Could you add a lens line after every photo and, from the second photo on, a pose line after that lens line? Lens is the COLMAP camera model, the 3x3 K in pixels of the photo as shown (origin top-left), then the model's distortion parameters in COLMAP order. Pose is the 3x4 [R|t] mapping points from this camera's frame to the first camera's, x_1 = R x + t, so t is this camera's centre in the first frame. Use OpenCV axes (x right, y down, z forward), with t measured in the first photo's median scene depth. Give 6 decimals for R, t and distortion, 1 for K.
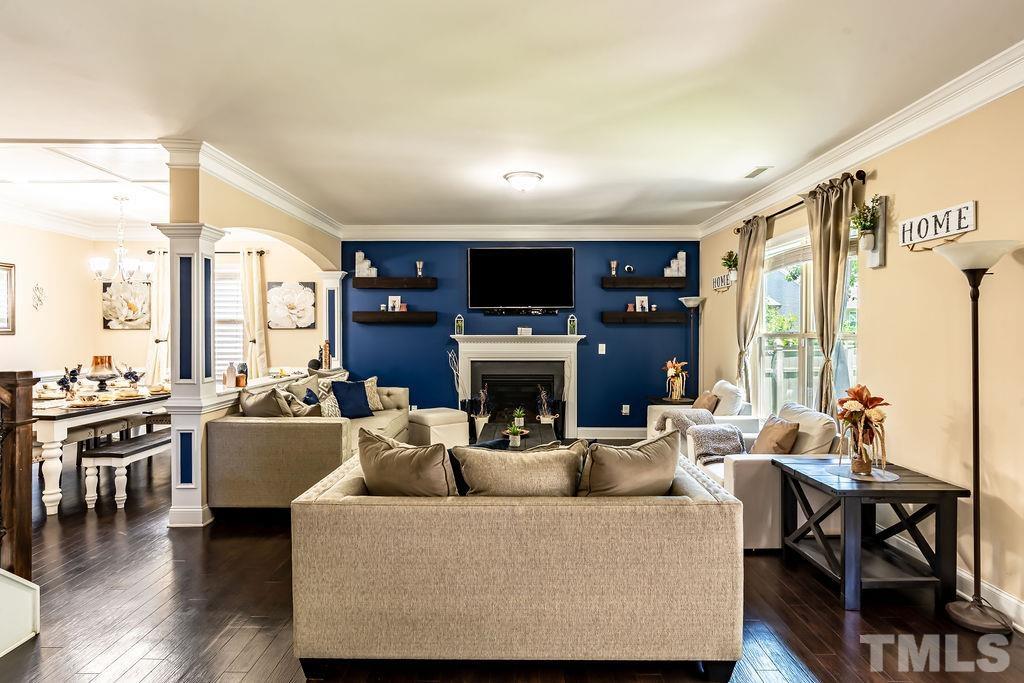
lens RADIAL K [[553.7, 0, 505.9], [0, 553.7, 332.6], [0, 0, 1]] dist [-0.003178, 0.004509]
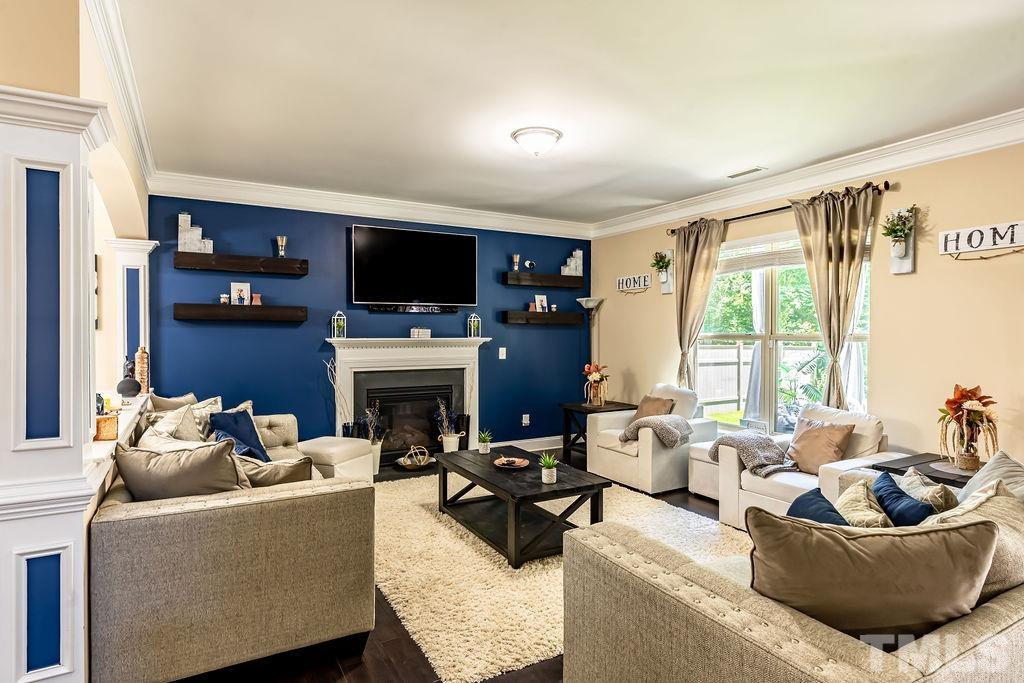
lens RADIAL K [[553.7, 0, 507.8], [0, 553.7, 336.8], [0, 0, 1]] dist [-0.003178, 0.004509]
pose [[0.862865, -0.003513, 0.505423, -0.270181], [0.001761, 0.999991, 0.003945, -0.000309], [-0.505432, -0.002514, 0.862863, 0.234321]]
